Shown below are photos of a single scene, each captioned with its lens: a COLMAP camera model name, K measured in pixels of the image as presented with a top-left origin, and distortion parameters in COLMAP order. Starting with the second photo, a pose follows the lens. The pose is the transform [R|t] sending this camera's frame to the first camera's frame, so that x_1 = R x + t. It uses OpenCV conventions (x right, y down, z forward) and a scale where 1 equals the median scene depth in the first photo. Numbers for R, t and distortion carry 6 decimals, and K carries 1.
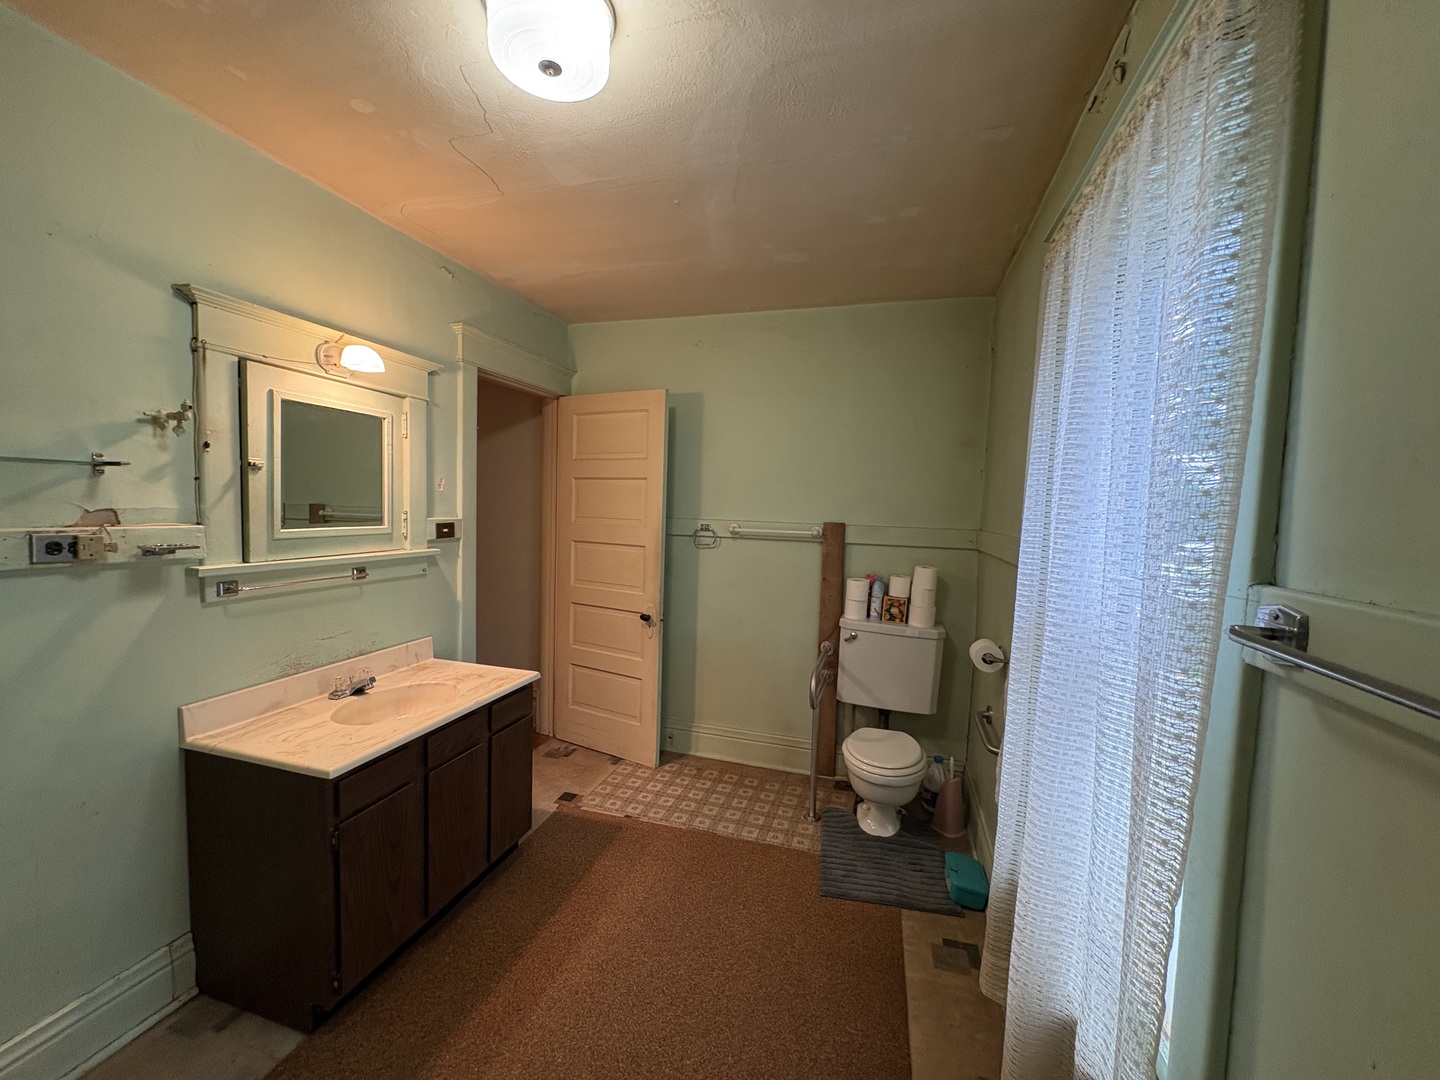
lens RADIAL K [[573.5, 0, 718.2], [0, 573.5, 539.3], [0, 0, 1]] dist [0.001135, 0.000040]
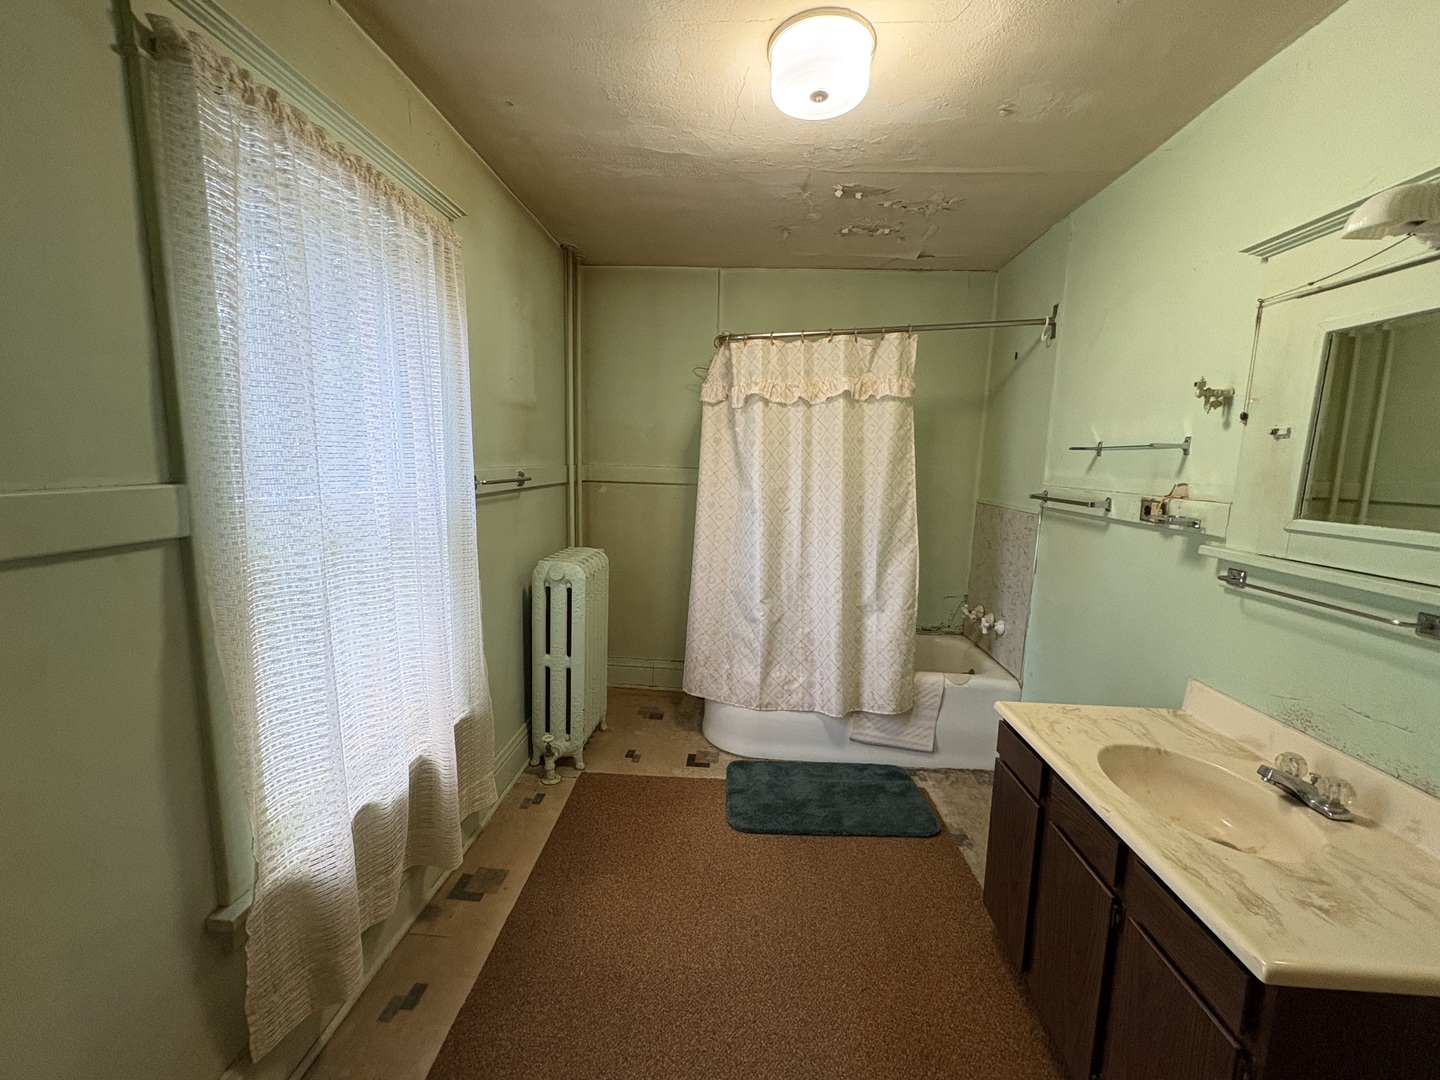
lens RADIAL K [[573.5, 0, 717.2], [0, 573.5, 536.3], [0, 0, 1]] dist [0.001135, 0.000040]
pose [[-0.972547, -0.008129, -0.232563, 0.138965], [-0.052174, 0.981564, 0.183875, -0.104538], [0.226781, 0.190961, -0.955042, 1.767900]]
